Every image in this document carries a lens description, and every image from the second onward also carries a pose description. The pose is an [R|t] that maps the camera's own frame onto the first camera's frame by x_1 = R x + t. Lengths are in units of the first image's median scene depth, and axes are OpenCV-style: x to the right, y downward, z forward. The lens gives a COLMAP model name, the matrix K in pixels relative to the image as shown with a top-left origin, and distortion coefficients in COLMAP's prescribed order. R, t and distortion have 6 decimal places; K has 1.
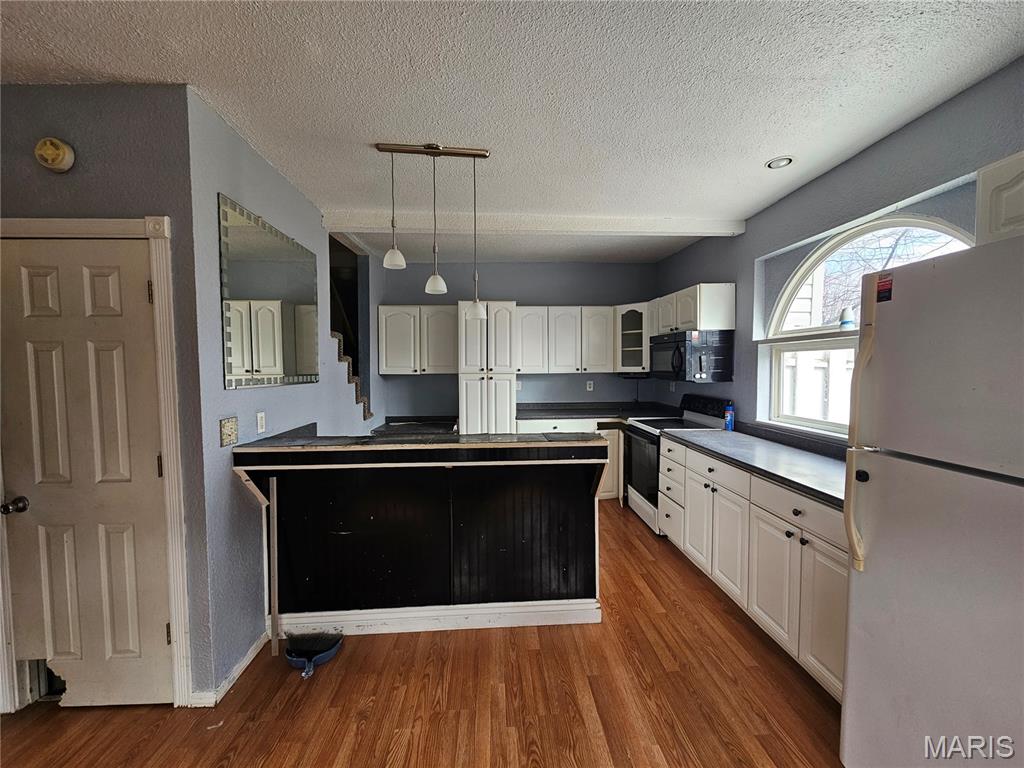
lens RADIAL K [[417.7, 0, 514.6], [0, 417.7, 383.8], [0, 0, 1]] dist [0.002144, 0.000624]
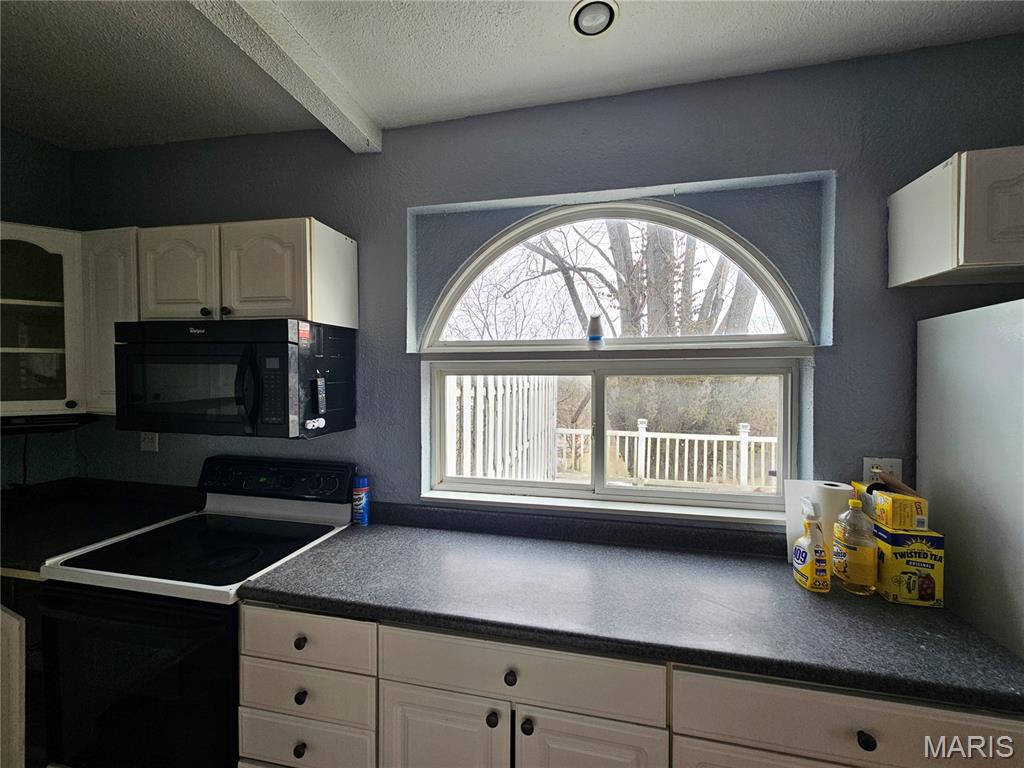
lens RADIAL K [[417.7, 0, 510.9], [0, 417.7, 385.8], [0, 0, 1]] dist [0.002144, 0.000624]
pose [[0.277686, -0.008542, 0.960634, 0.072281], [0.033911, 0.999424, -0.000915, -0.052308], [-0.960073, 0.032830, 0.277816, 0.679847]]
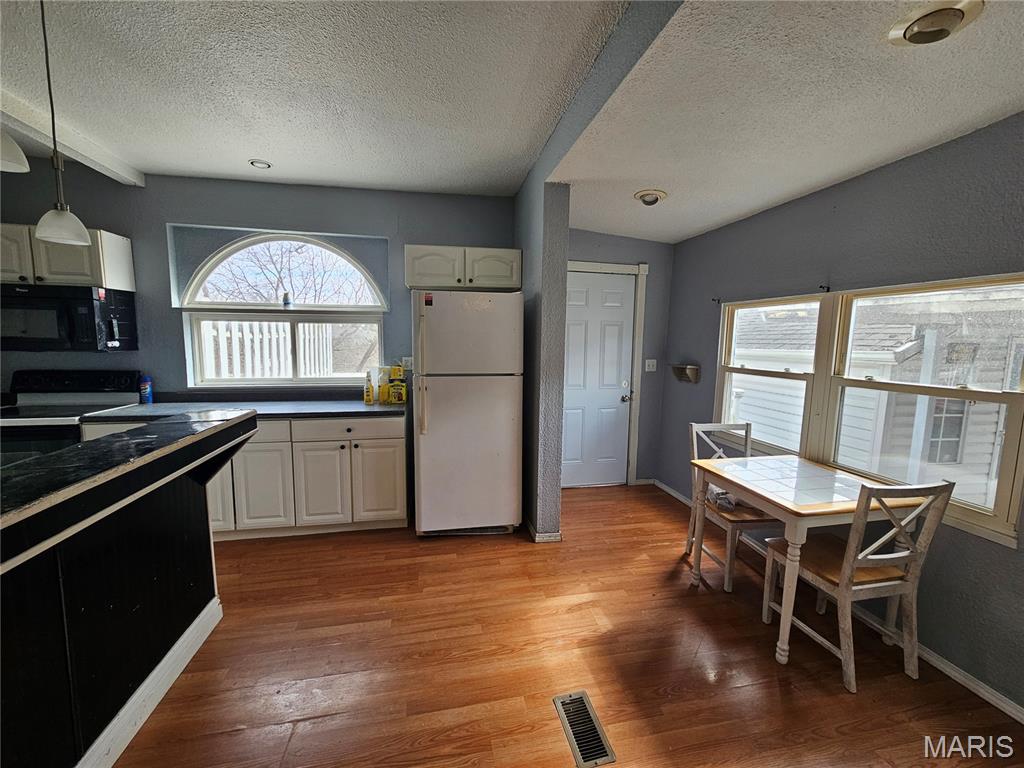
lens RADIAL K [[417.7, 0, 510.1], [0, 417.7, 384.2], [0, 0, 1]] dist [0.002144, 0.000624]
pose [[-0.134980, -0.099035, 0.985887, -0.498893], [0.030935, 0.994086, 0.104094, -0.001541], [-0.990365, 0.044549, -0.131118, 0.333318]]
